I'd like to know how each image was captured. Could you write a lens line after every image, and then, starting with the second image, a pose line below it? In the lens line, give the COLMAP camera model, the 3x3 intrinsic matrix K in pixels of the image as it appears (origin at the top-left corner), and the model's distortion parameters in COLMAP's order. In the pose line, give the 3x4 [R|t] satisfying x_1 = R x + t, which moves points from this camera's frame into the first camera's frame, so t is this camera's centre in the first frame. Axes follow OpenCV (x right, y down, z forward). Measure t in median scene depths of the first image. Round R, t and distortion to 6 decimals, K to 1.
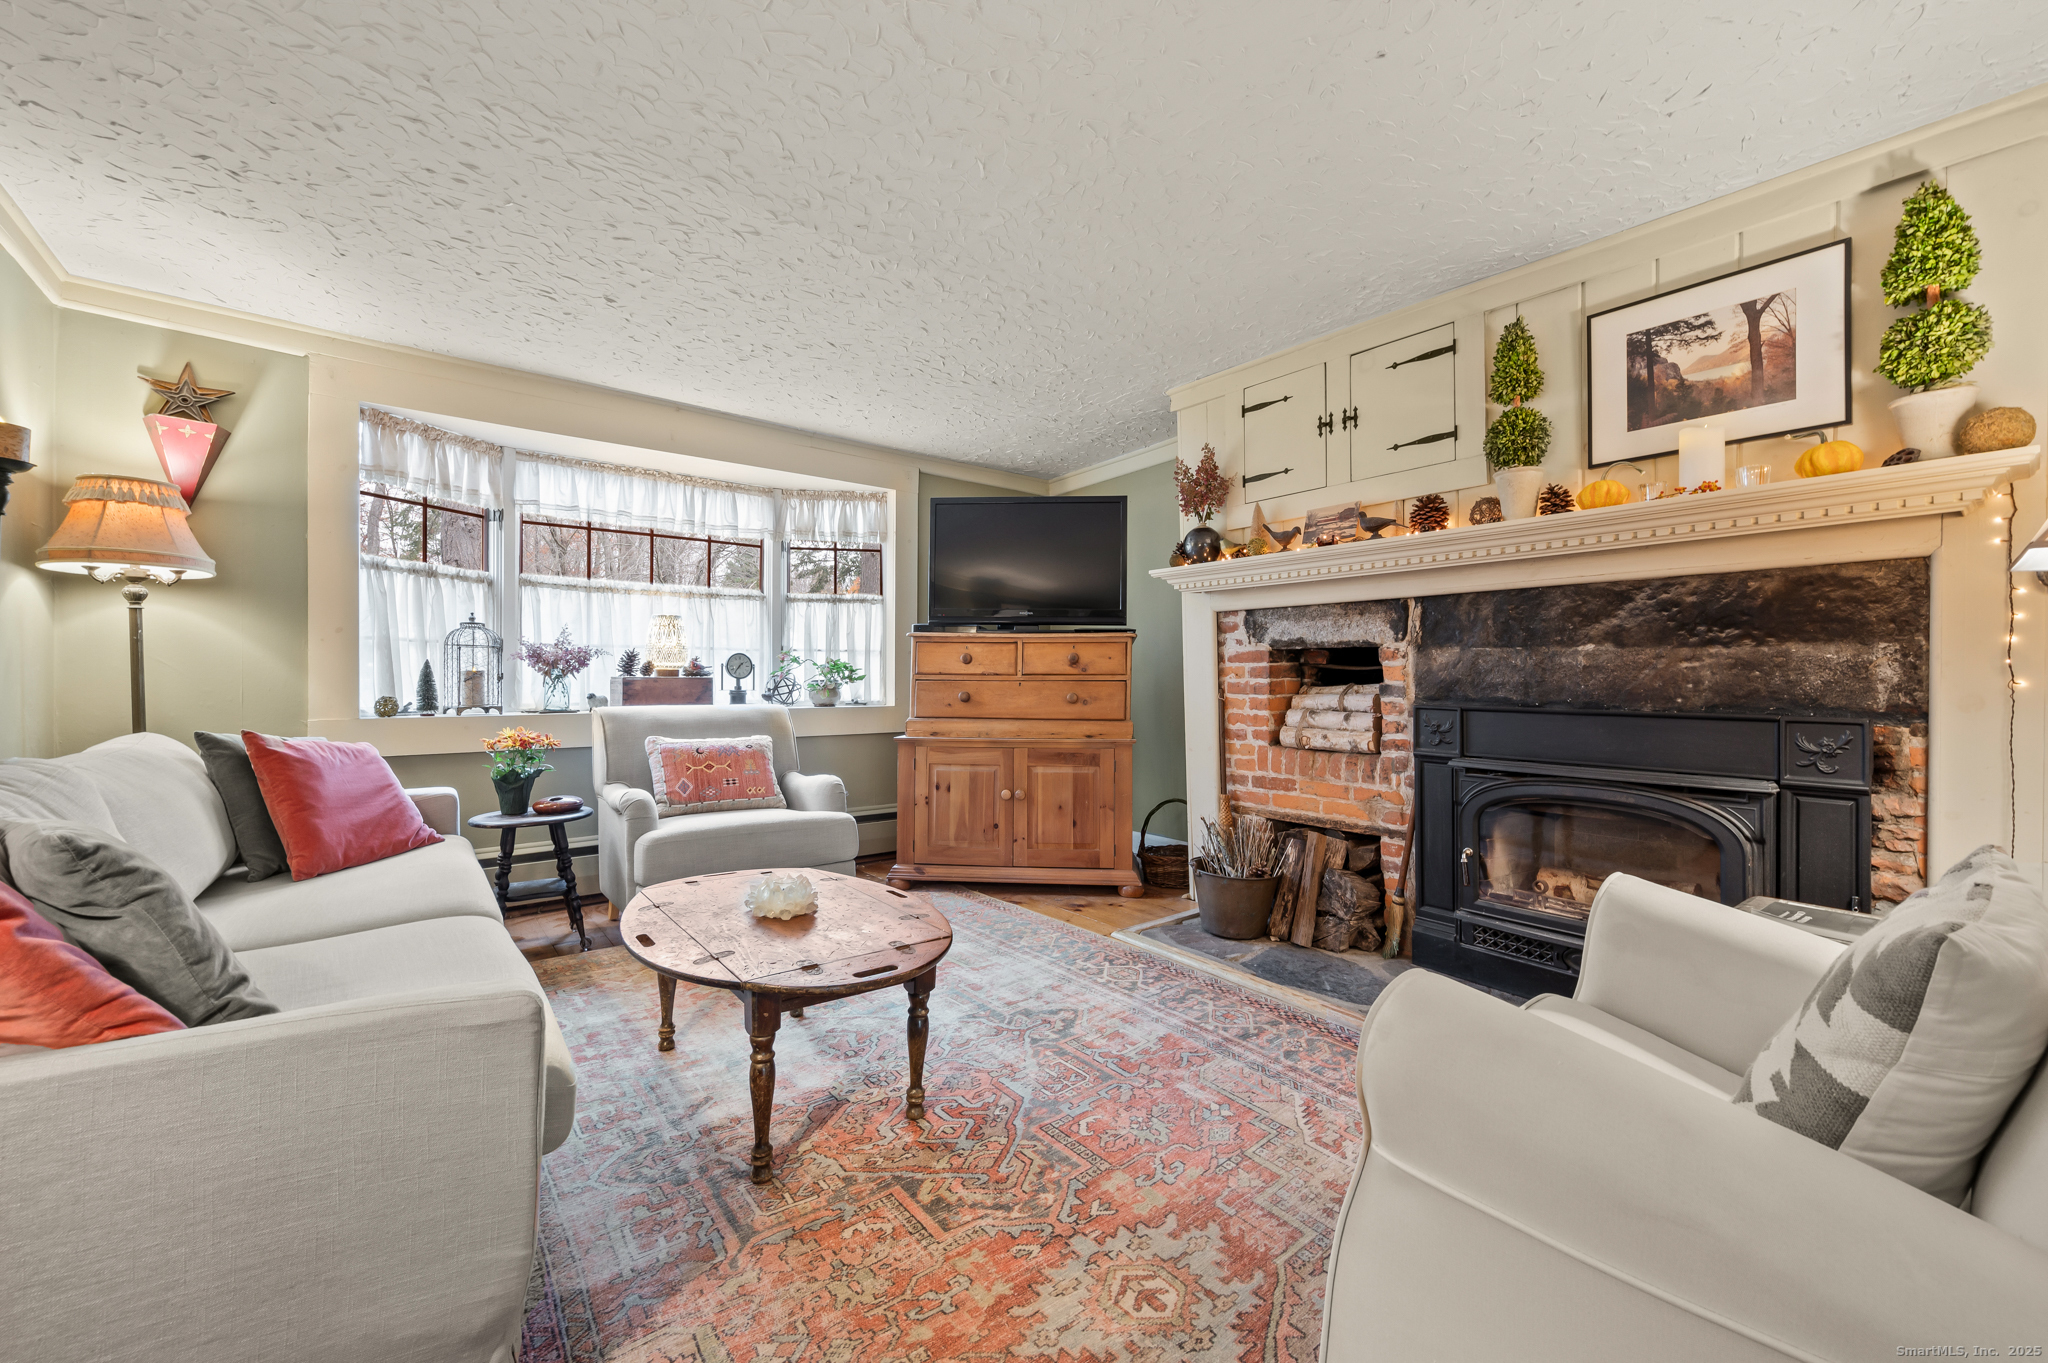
lens RADIAL K [[816.4, 0, 1015.3], [0, 816.4, 674.1], [0, 0, 1]] dist [0.000139, 0.000217]
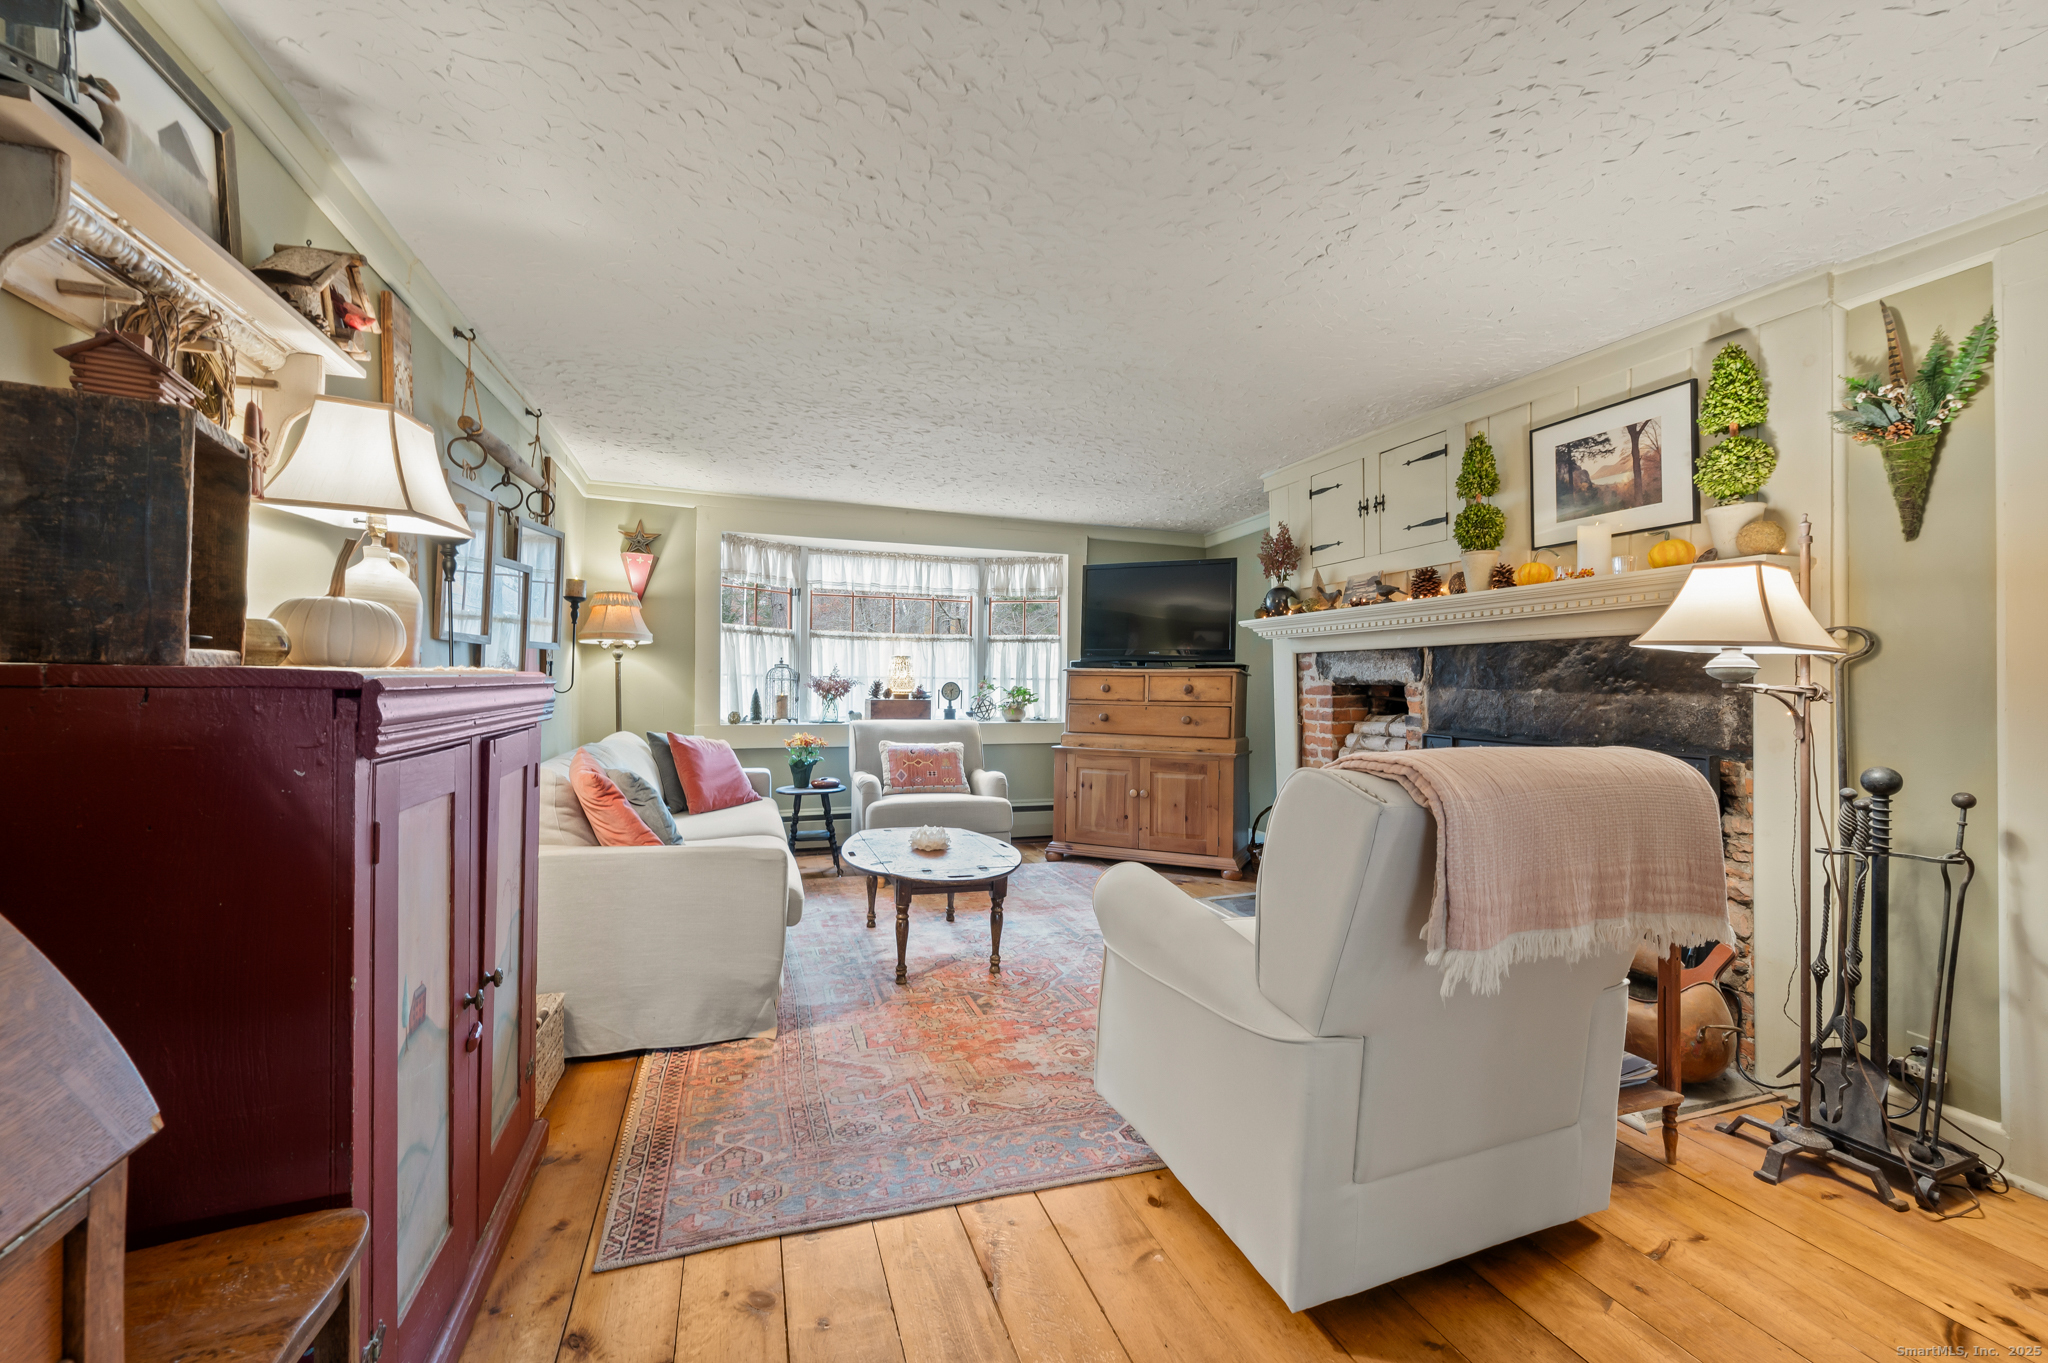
lens RADIAL K [[813.2, 0, 1024.0], [0, 813.2, 681.5], [0, 0, 1]] dist [0.001650, 0.000277]
pose [[0.949891, 0.005523, -0.312532, 0.293666], [-0.006475, 0.999977, -0.002008, -0.034610], [0.312514, 0.003931, 0.949905, -0.371173]]
